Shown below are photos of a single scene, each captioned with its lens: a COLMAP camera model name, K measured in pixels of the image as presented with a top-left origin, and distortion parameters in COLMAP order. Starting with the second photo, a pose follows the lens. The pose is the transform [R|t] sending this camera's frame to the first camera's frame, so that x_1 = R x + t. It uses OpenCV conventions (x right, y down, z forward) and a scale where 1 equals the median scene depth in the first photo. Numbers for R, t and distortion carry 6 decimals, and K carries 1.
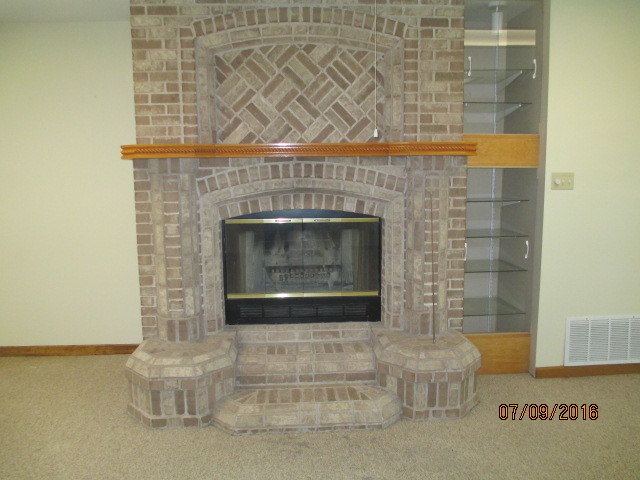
lens RADIAL K [[527.4, 0, 322.9], [0, 527.4, 237.9], [0, 0, 1]] dist [-0.082361, 0.016218]
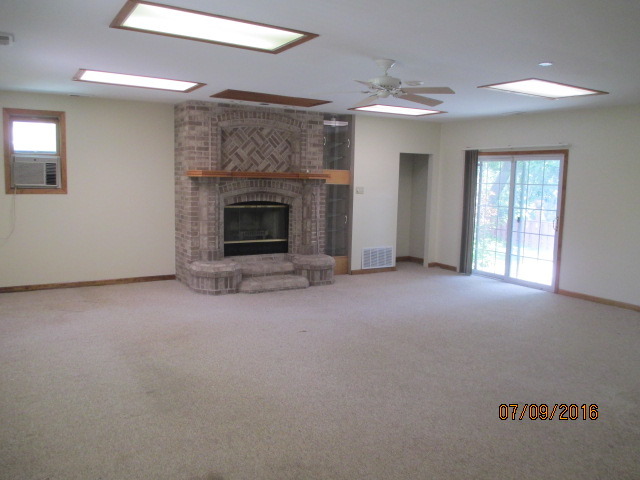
lens RADIAL K [[527.4, 0, 319.1], [0, 527.4, 240.9], [0, 0, 1]] dist [-0.082361, 0.016218]
pose [[0.888055, -0.023914, 0.459115, -0.861824], [0.028817, 0.999578, -0.003675, 0.132590], [-0.458833, 0.016494, 0.888369, -1.117468]]
